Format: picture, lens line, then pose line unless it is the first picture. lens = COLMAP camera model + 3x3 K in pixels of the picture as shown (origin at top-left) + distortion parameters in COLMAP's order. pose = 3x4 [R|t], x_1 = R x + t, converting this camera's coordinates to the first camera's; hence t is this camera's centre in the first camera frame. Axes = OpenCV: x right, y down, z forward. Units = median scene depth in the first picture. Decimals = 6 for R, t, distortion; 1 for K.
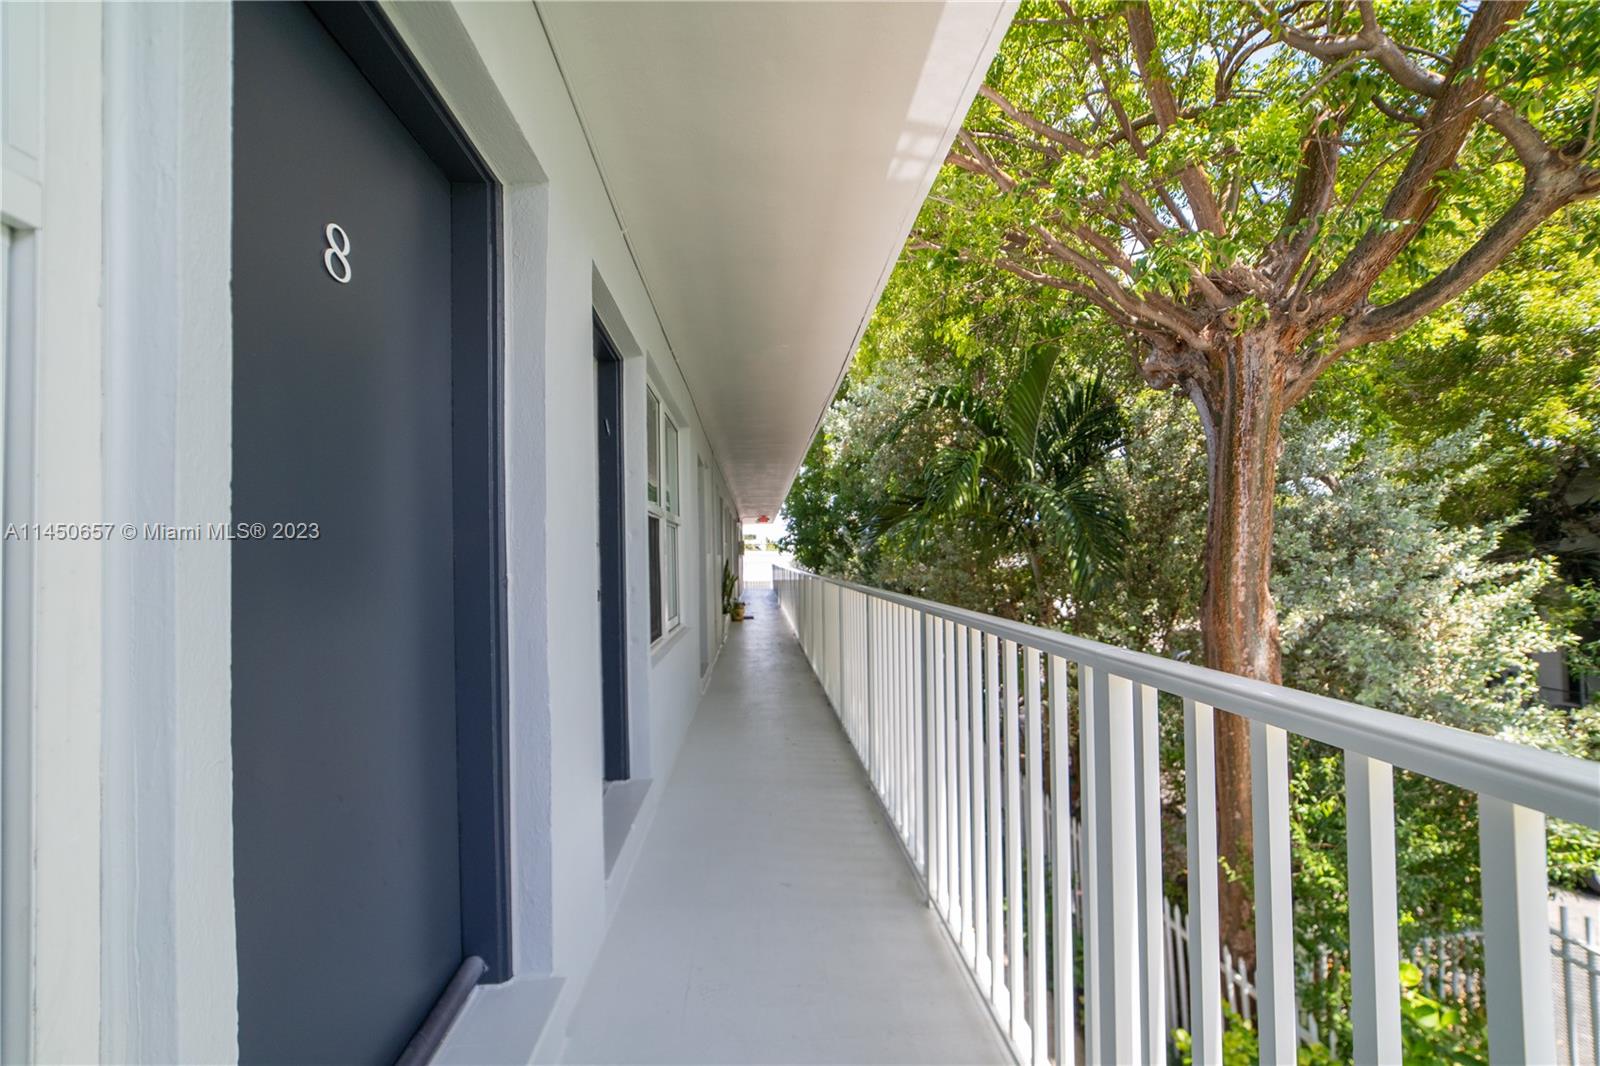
lens RADIAL K [[632.9, 0, 797.3], [0, 632.9, 539.7], [0, 0, 1]] dist [-0.008031, 0.003436]
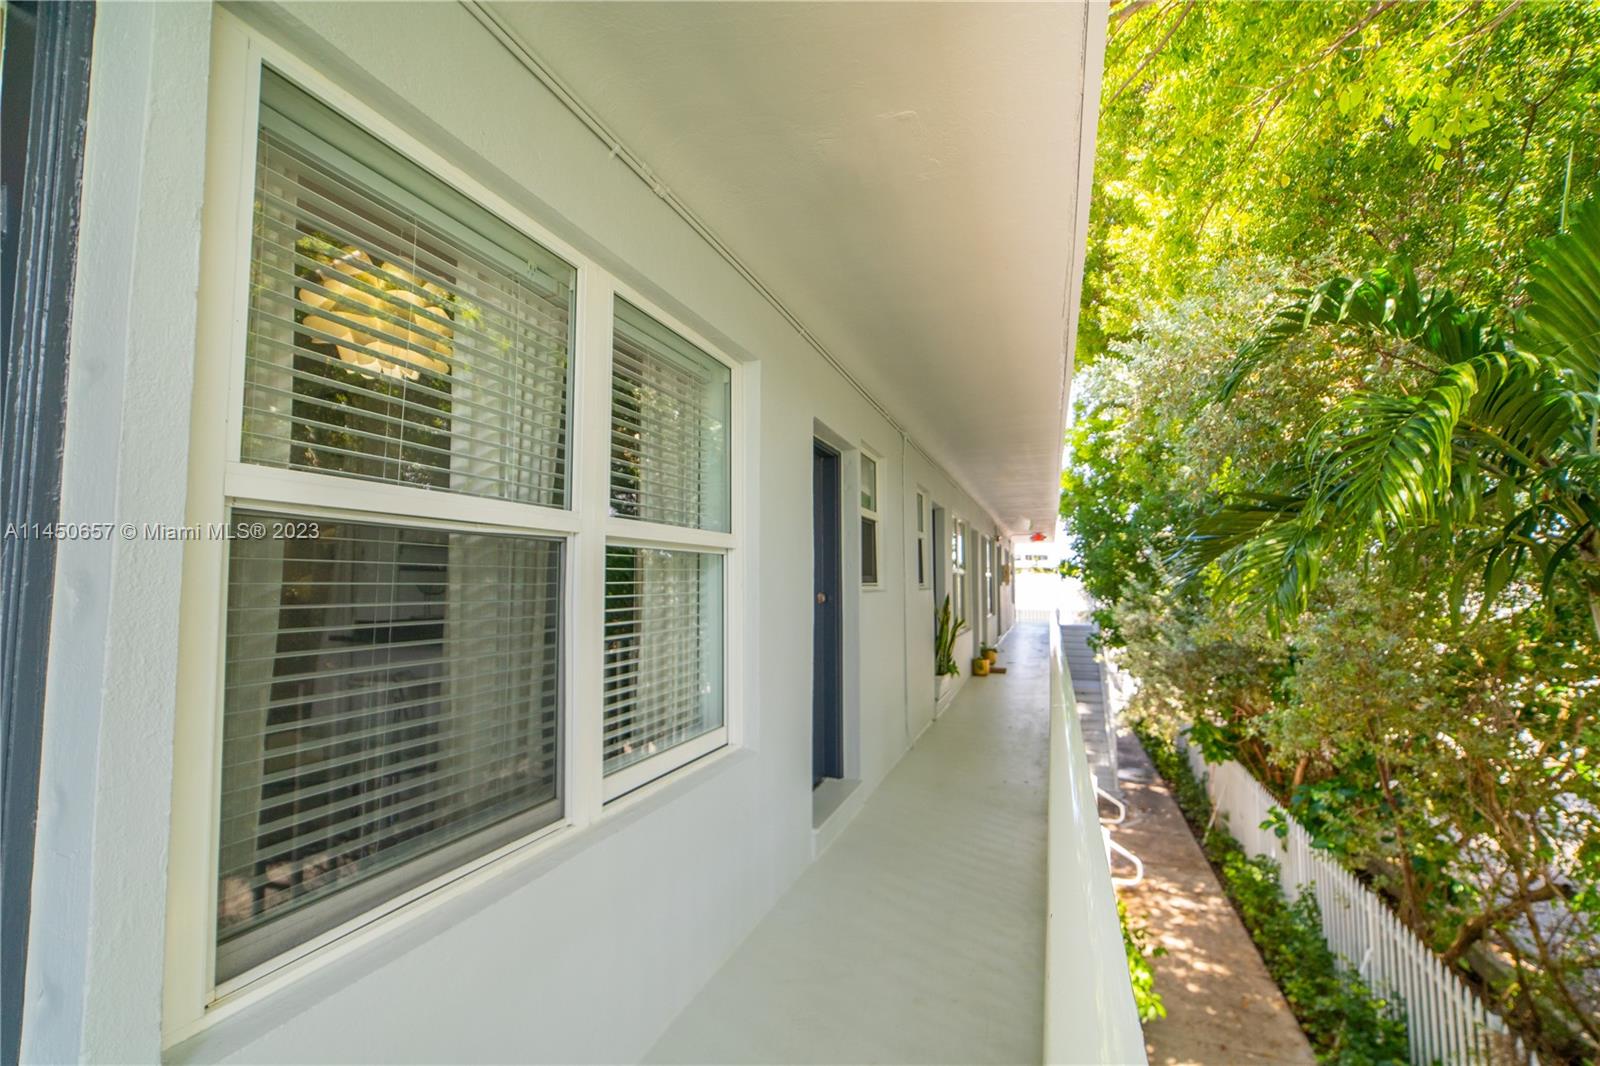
lens RADIAL K [[632.9, 0, 803.6], [0, 632.9, 524.1], [0, 0, 1]] dist [-0.008031, 0.003436]
pose [[0.902490, -0.009512, -0.430607, 0.039989], [-0.012682, 0.998736, -0.048641, -0.009322], [0.430525, 0.049359, 0.901228, 0.257632]]
